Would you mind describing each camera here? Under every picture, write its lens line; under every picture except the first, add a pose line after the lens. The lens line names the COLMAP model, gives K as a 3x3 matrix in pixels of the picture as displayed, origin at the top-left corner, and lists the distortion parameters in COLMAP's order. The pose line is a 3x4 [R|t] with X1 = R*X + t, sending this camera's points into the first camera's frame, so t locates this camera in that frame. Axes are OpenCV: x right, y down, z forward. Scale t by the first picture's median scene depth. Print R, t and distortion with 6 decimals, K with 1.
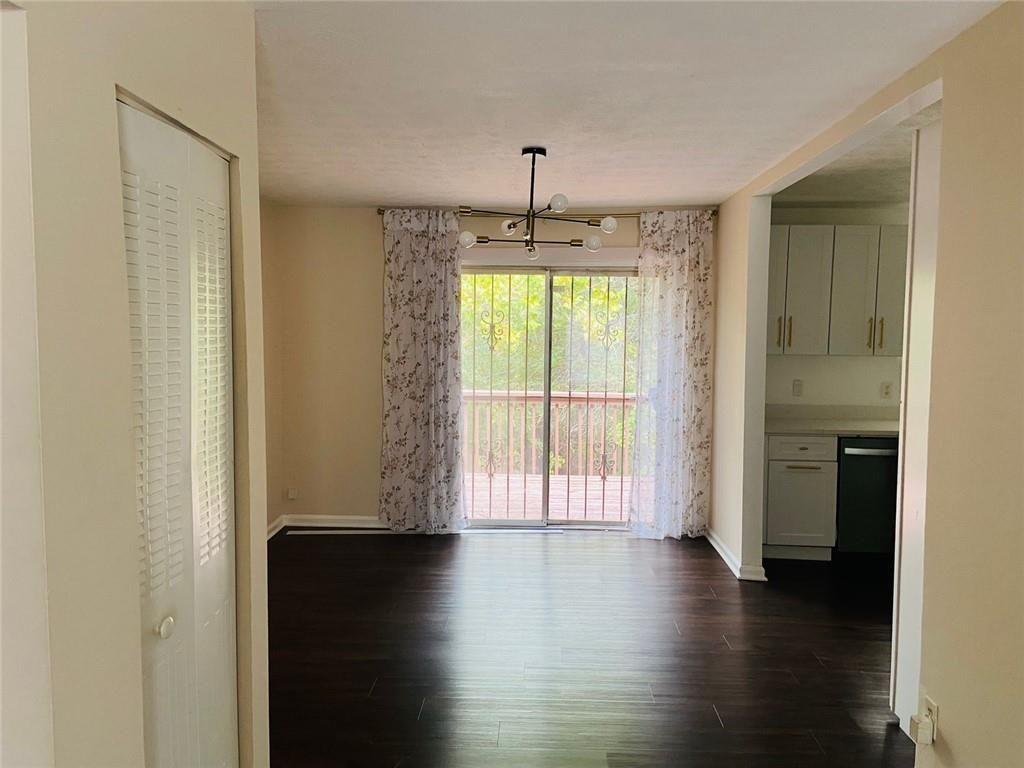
lens RADIAL K [[769.5, 0, 513.4], [0, 769.5, 380.7], [0, 0, 1]] dist [0.109211, -0.132315]
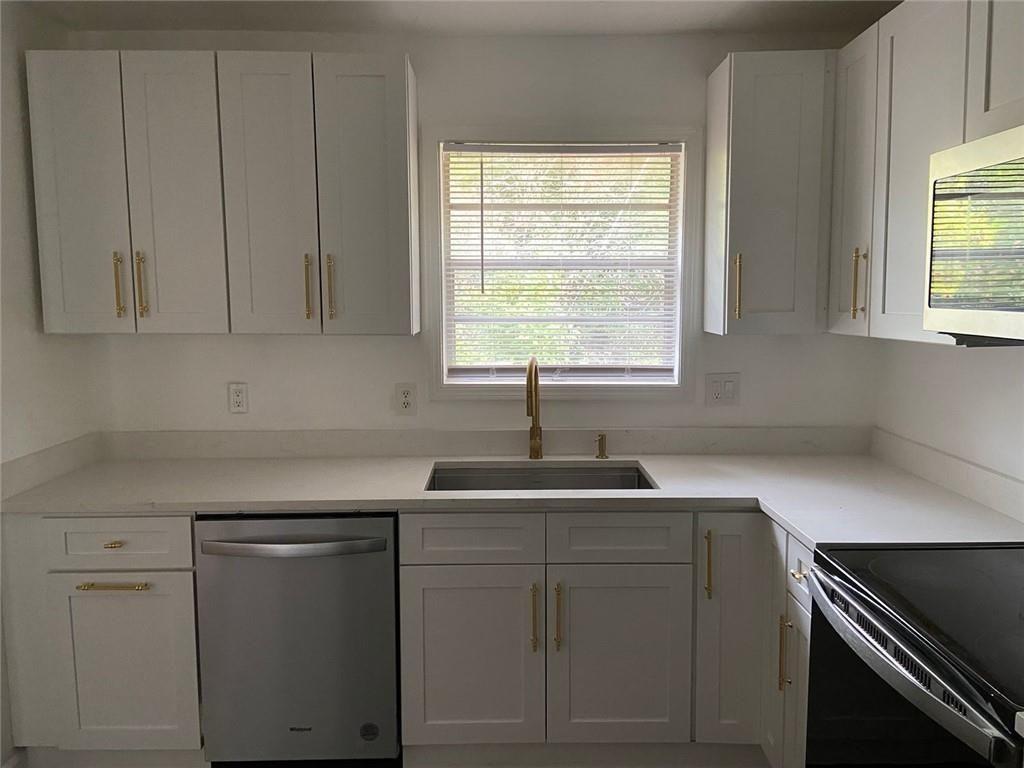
lens RADIAL K [[769.5, 0, 511.9], [0, 769.5, 382.2], [0, 0, 1]] dist [0.109211, -0.132315]
pose [[0.998914, -0.020703, 0.041748, 0.573467], [0.018816, 0.998806, 0.045094, -0.022564], [-0.042631, -0.044260, 0.998110, 0.532412]]
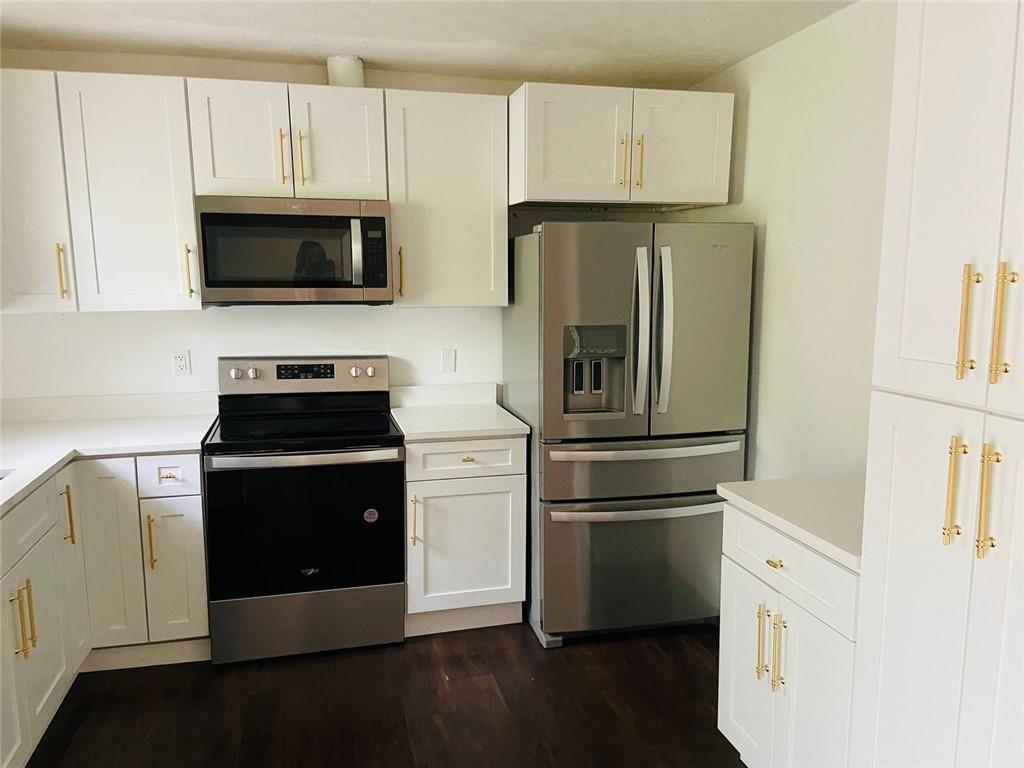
lens RADIAL K [[769.5, 0, 515.9], [0, 769.5, 388.1], [0, 0, 1]] dist [0.109211, -0.132315]
pose [[-0.292990, -0.149555, 0.944346, 0.138281], [0.066368, 0.982127, 0.176130, -0.050069], [-0.953809, 0.114279, -0.277828, 0.821093]]
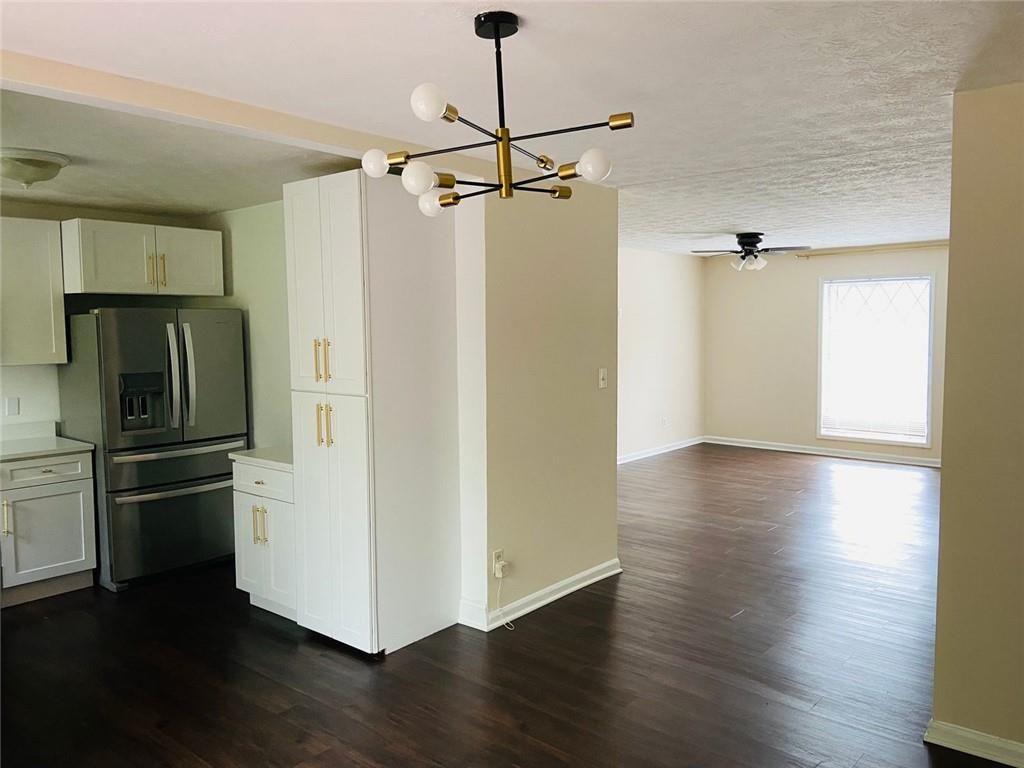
lens RADIAL K [[769.5, 0, 523.2], [0, 769.5, 375.0], [0, 0, 1]] dist [0.109211, -0.132315]
pose [[-0.790253, -0.040483, 0.611443, -0.246320], [0.048952, 0.990456, 0.128844, -0.085035], [-0.610823, 0.131750, -0.780729, 1.044899]]
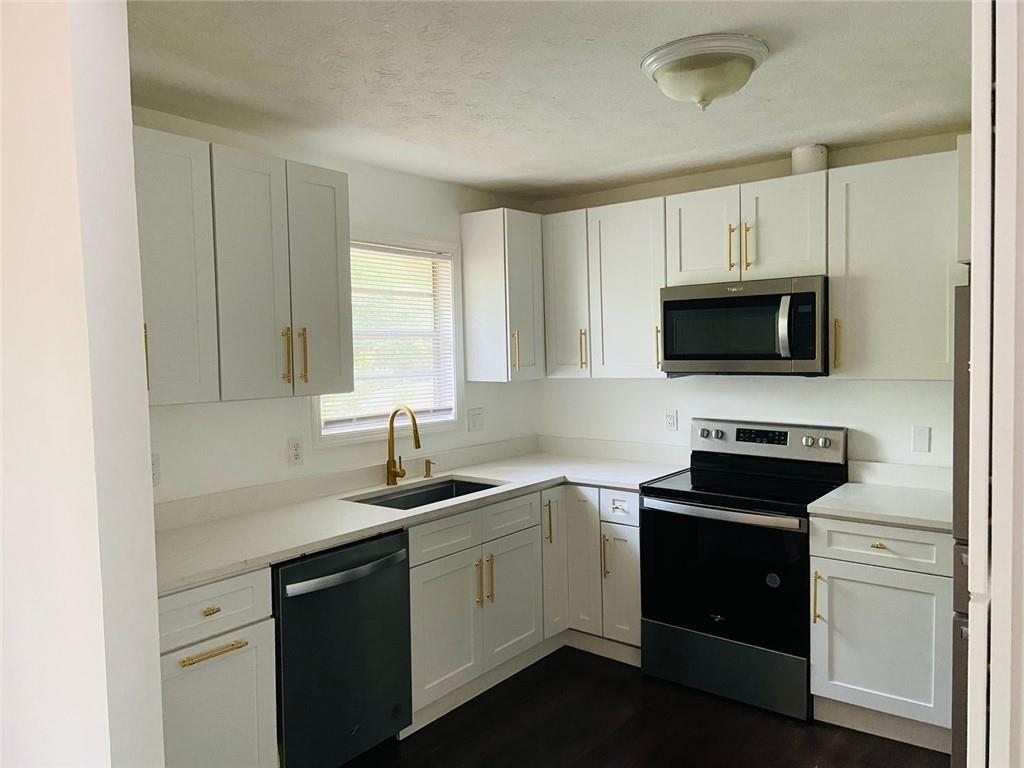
lens RADIAL K [[769.5, 0, 511.6], [0, 769.5, 383.3], [0, 0, 1]] dist [0.109211, -0.132315]
pose [[0.576110, -0.061136, 0.815083, 0.106052], [0.081699, 0.996512, 0.016998, -0.038829], [-0.813279, 0.056799, 0.579095, 0.574334]]
